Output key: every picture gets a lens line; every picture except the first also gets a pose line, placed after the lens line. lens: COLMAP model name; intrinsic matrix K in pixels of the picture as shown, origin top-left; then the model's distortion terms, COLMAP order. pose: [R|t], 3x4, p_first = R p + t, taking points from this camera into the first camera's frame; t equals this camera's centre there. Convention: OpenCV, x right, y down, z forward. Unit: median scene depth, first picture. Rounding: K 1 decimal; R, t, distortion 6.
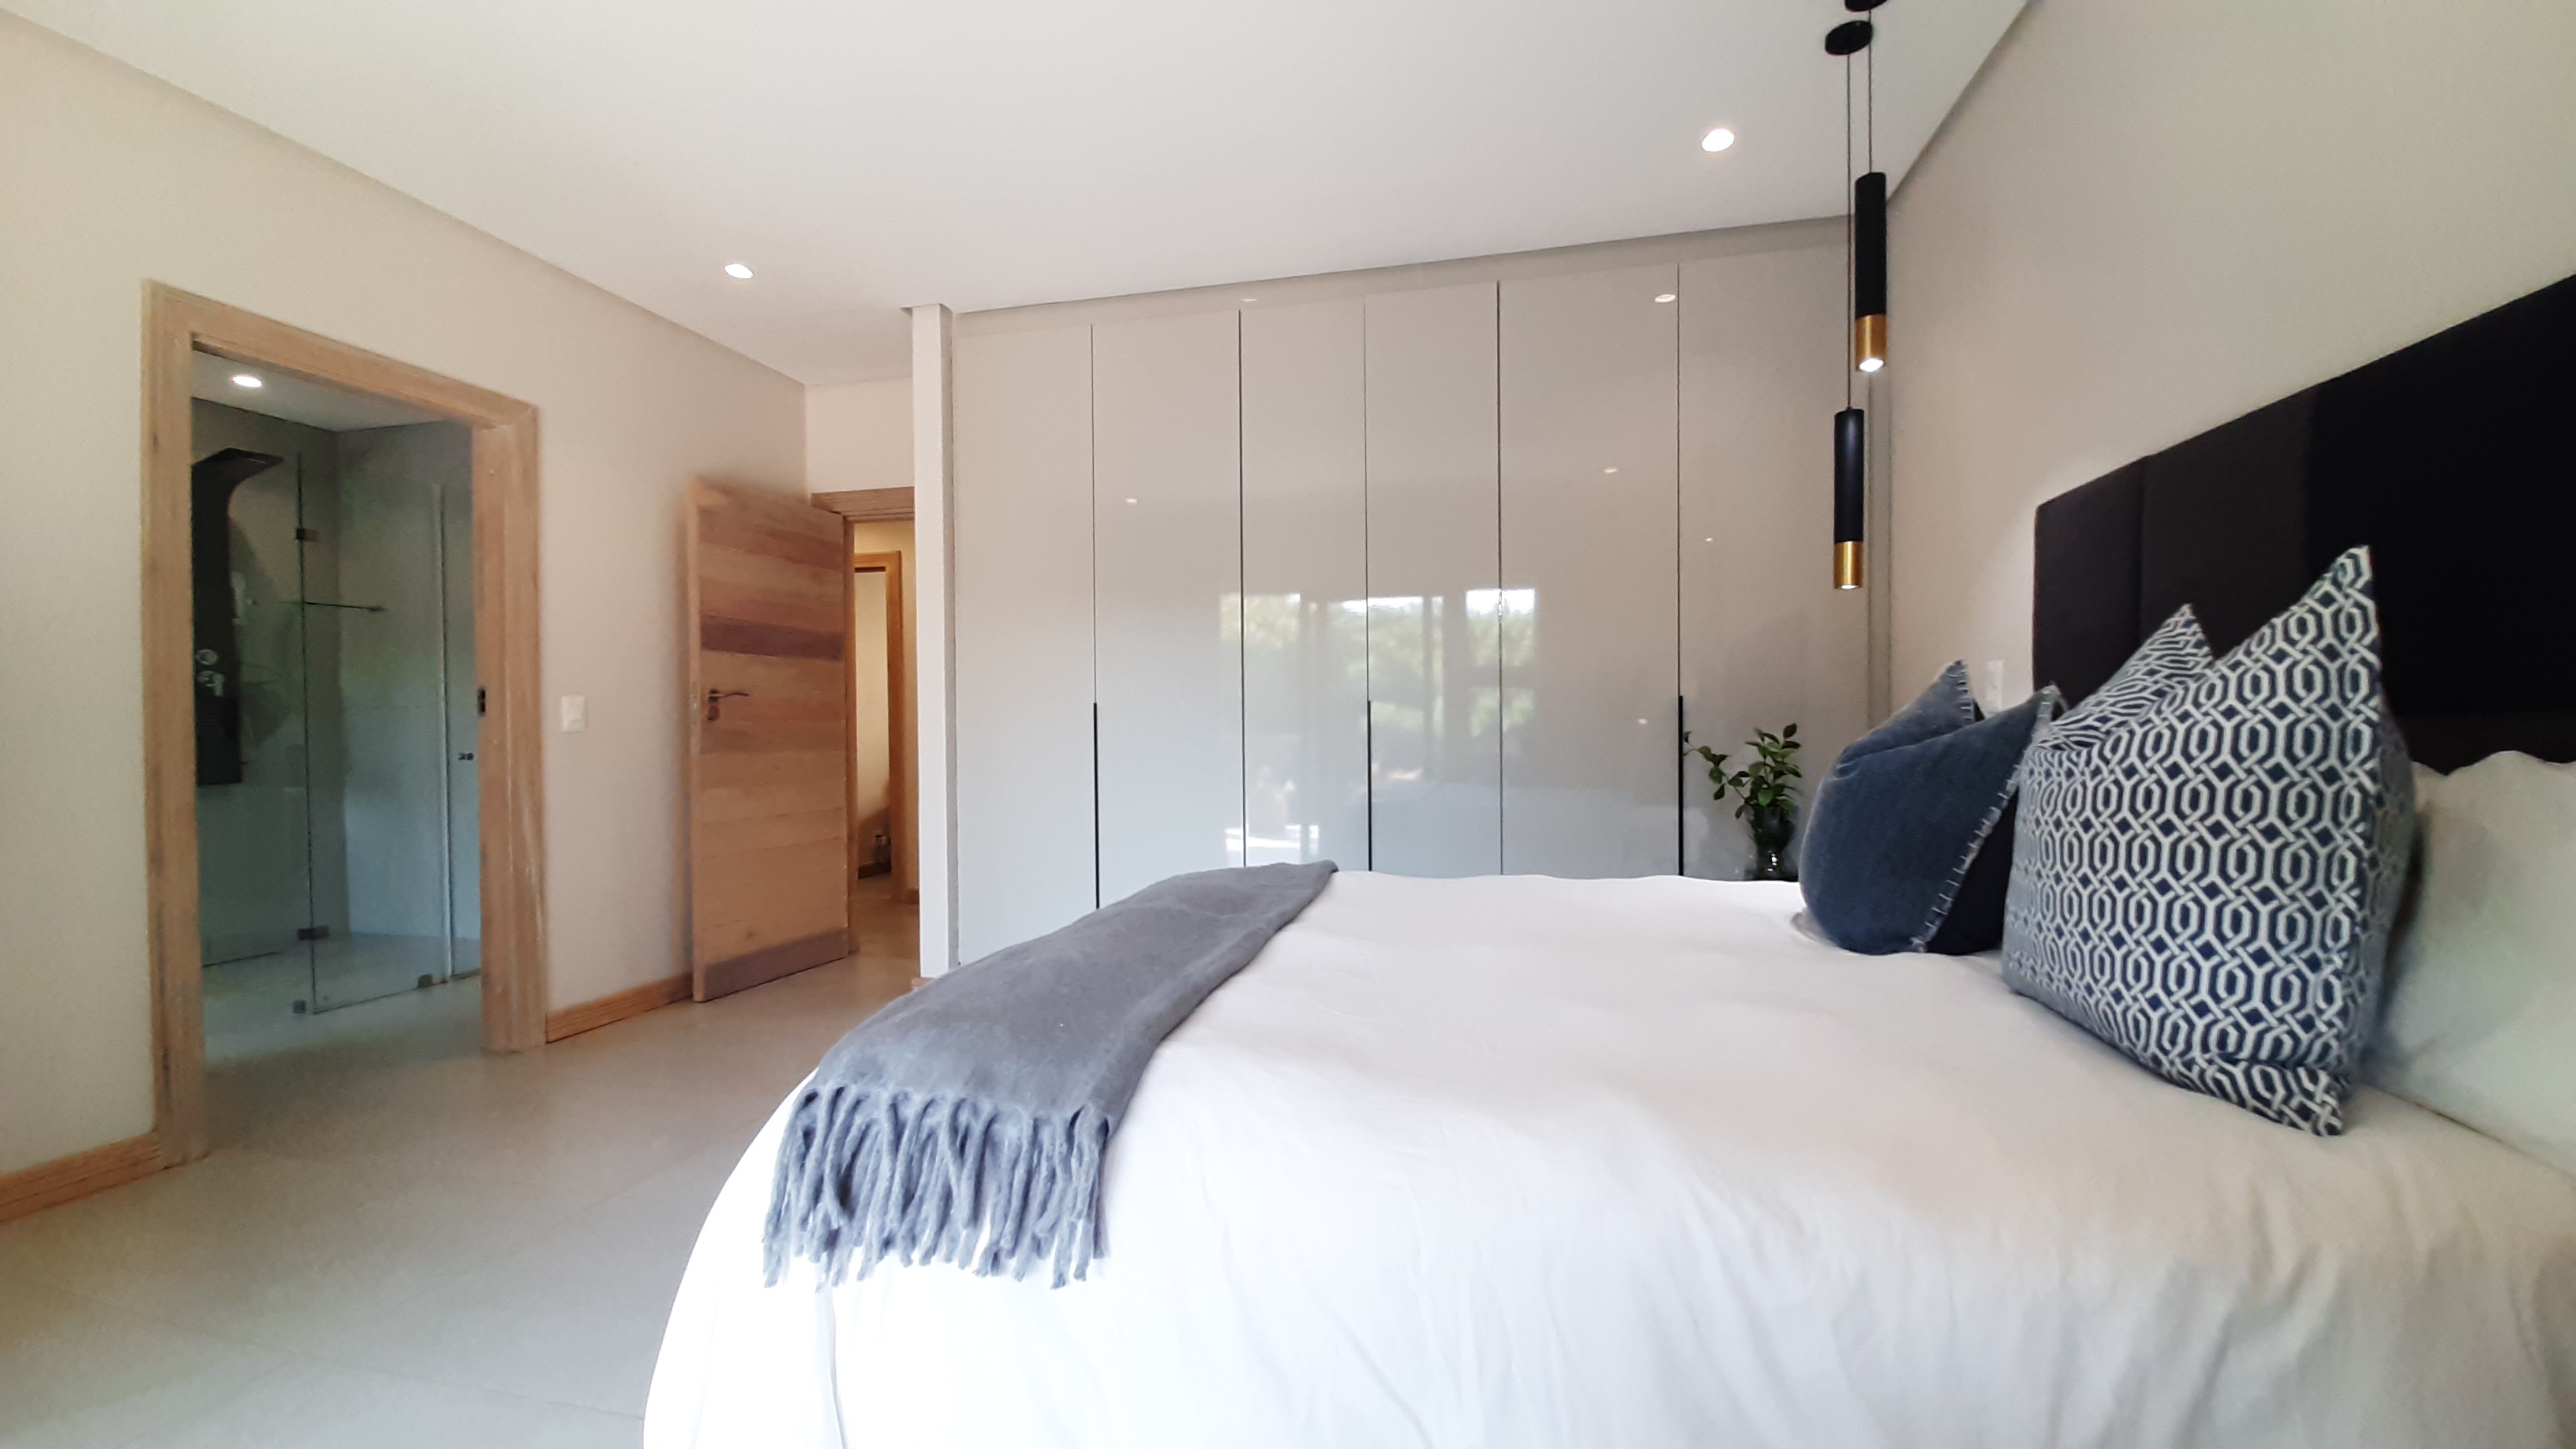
lens RADIAL K [[1005.4, 0, 1327.6], [0, 1005.4, 739.2], [0, 0, 1]] dist [0.006055, -0.014960]
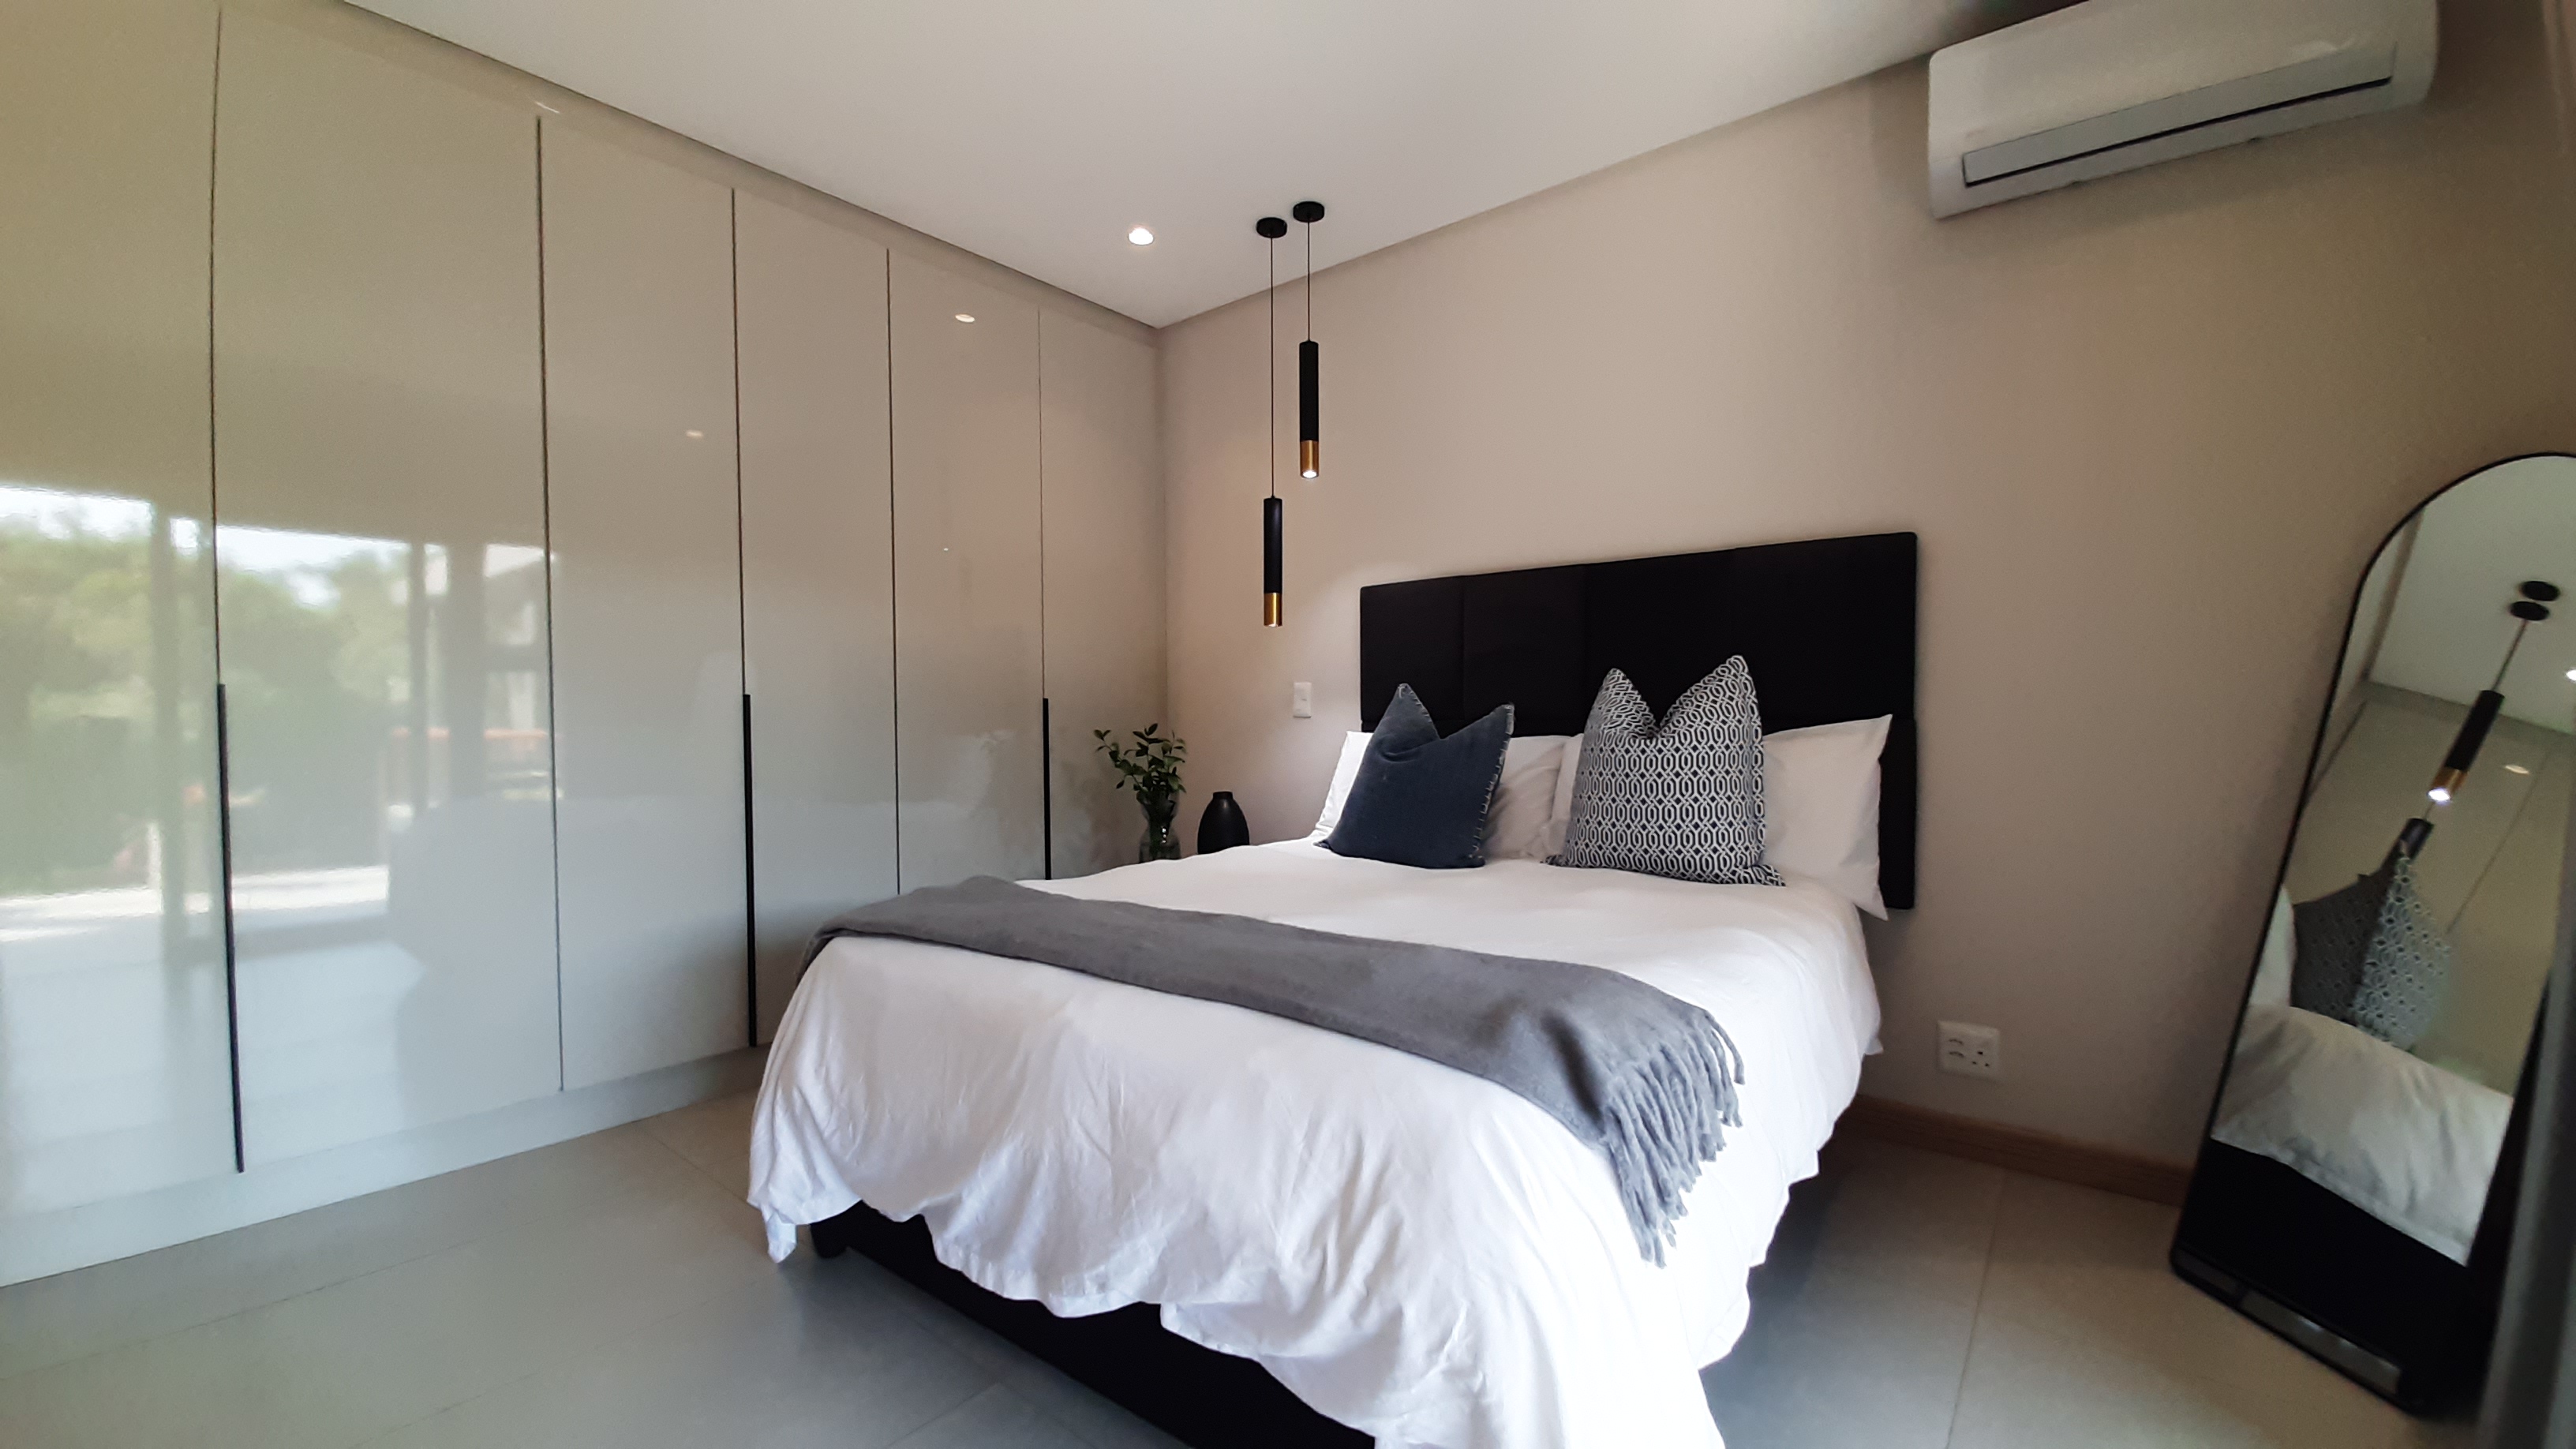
lens RADIAL K [[1006.5, 0, 1288.1], [0, 1006.5, 741.7], [0, 0, 1]] dist [-0.006472, 0.000063]
pose [[0.438222, -0.019418, 0.898657, -0.715054], [0.014494, 0.999789, 0.014535, -0.011348], [-0.898750, 0.006656, 0.438411, 0.376294]]
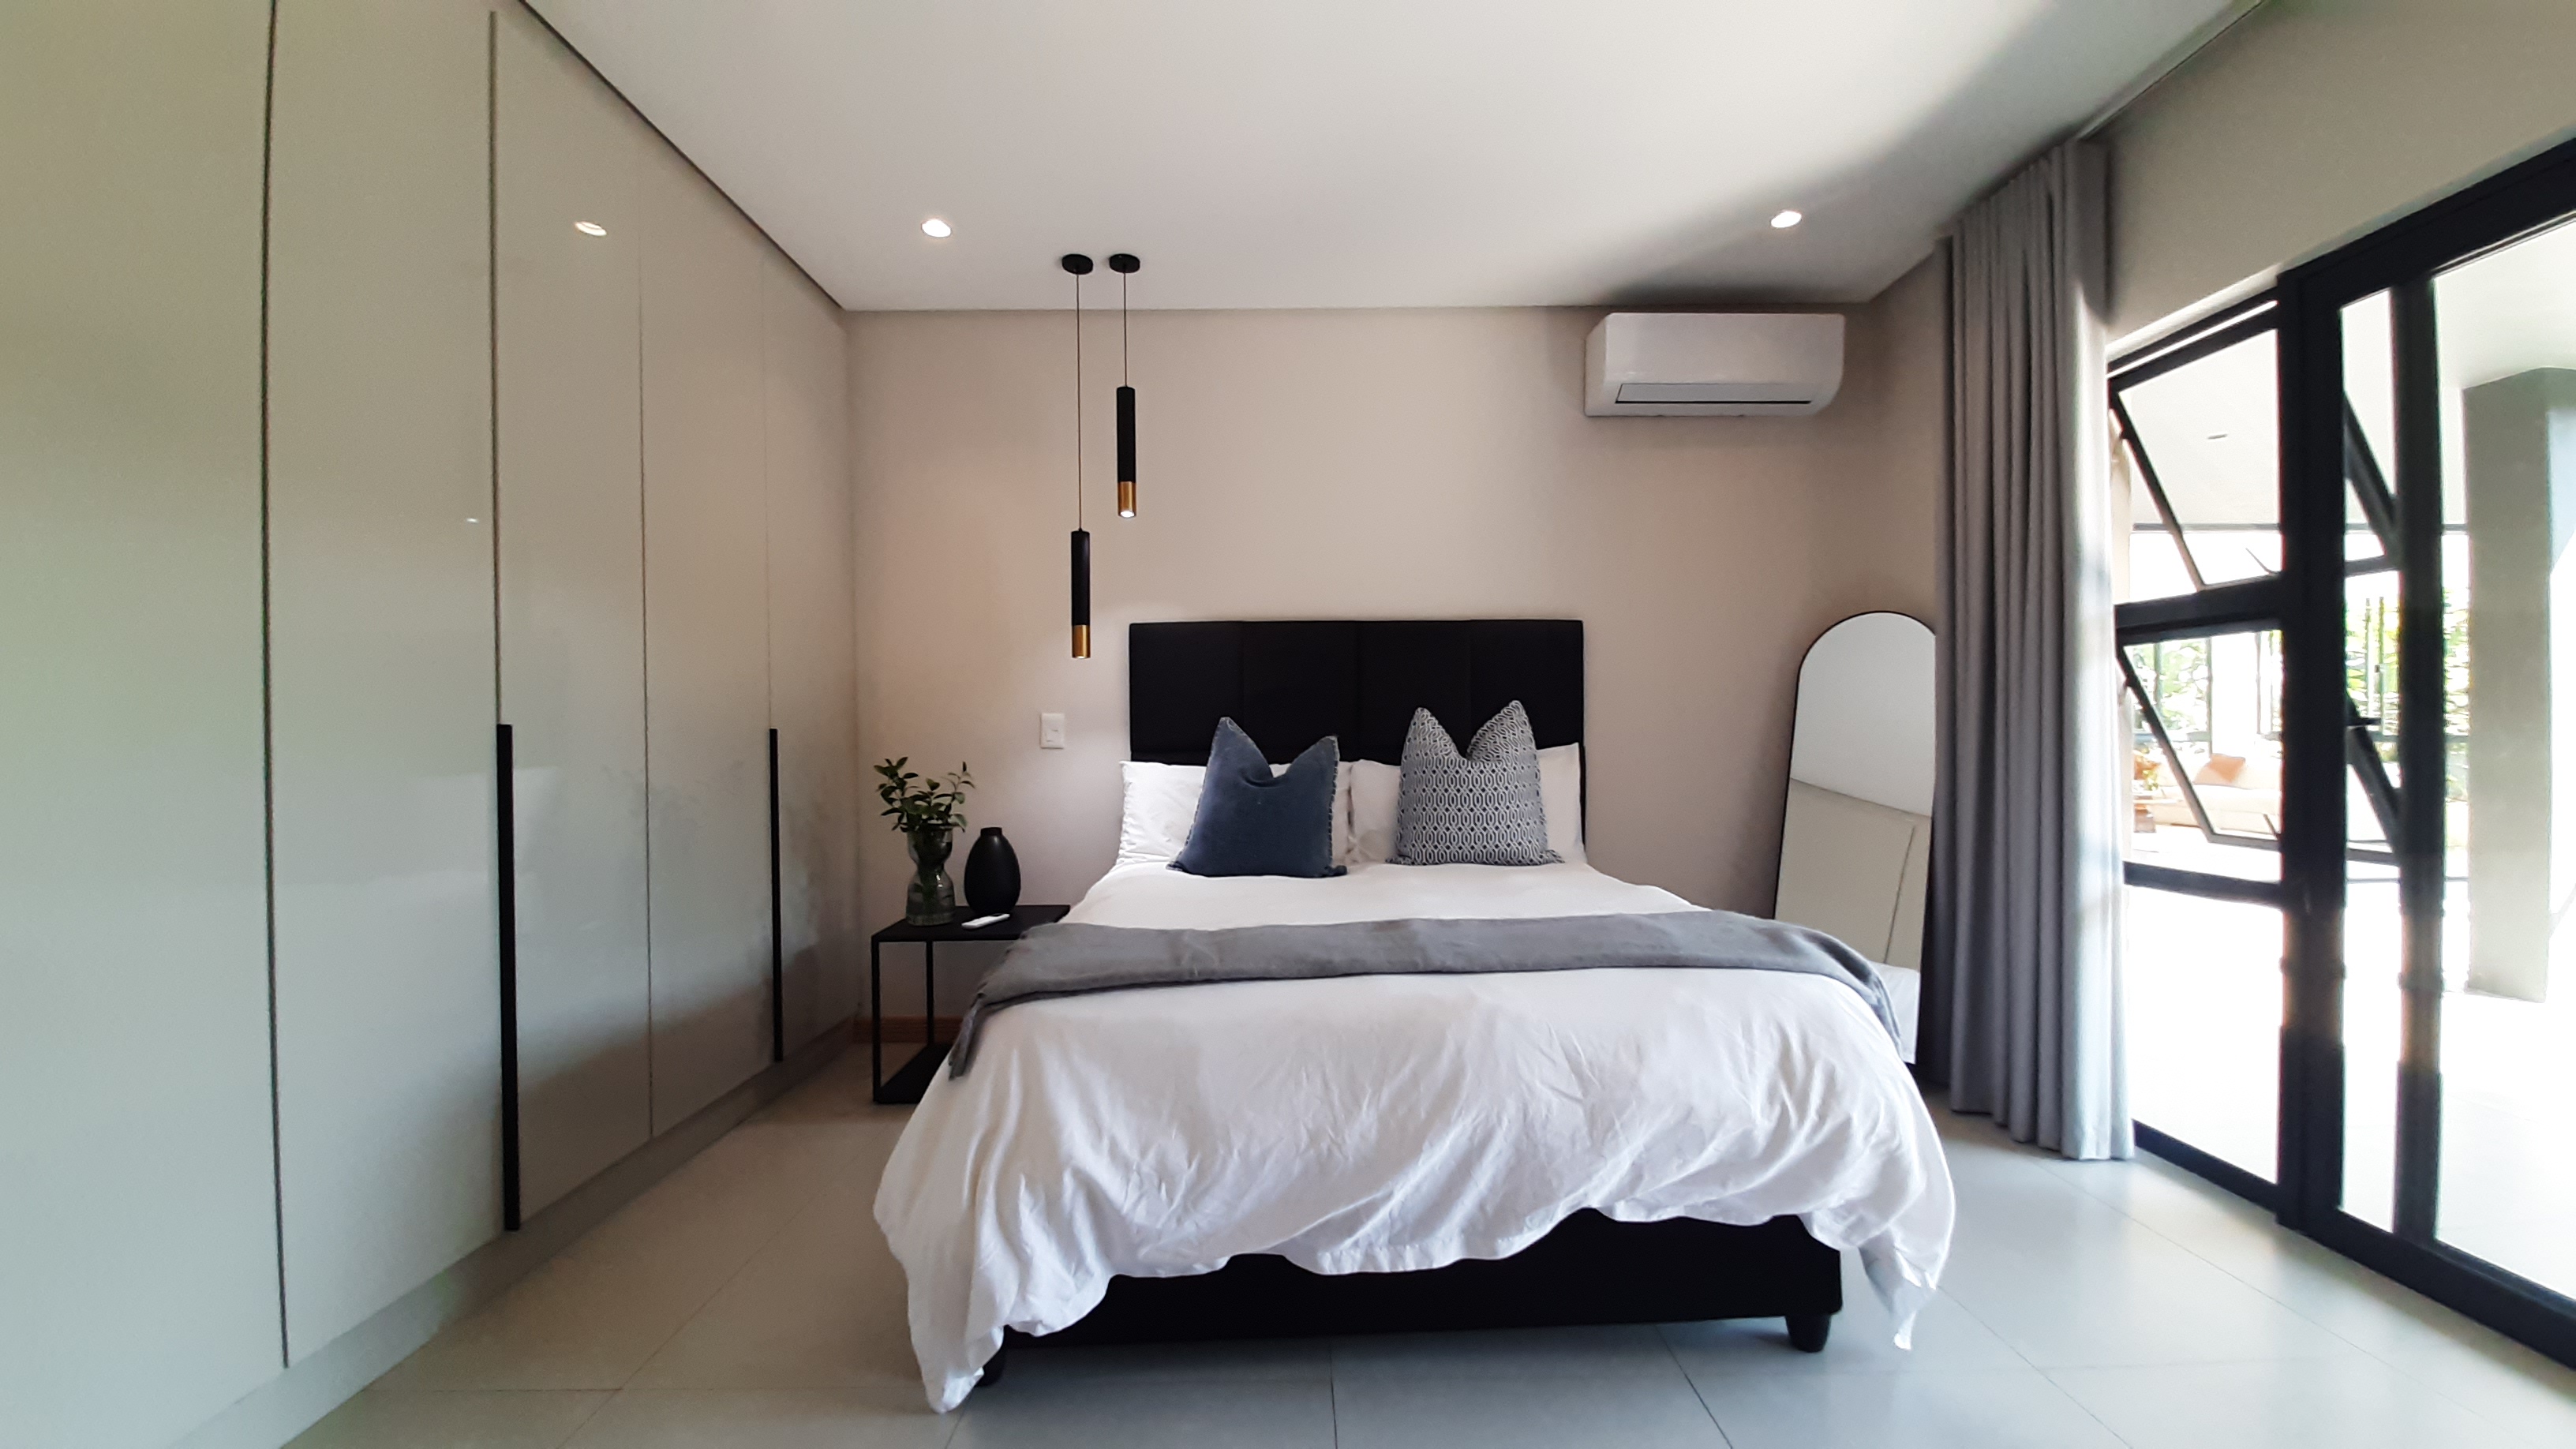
lens RADIAL K [[1007.1, 0, 1296.3], [0, 1007.1, 738.7], [0, 0, 1]] dist [0.015764, -0.015125]
pose [[-0.238474, 0.003542, 0.971142, -0.899348], [0.024397, 0.999700, 0.002344, -0.034847], [-0.970842, 0.024252, -0.238489, 1.042312]]
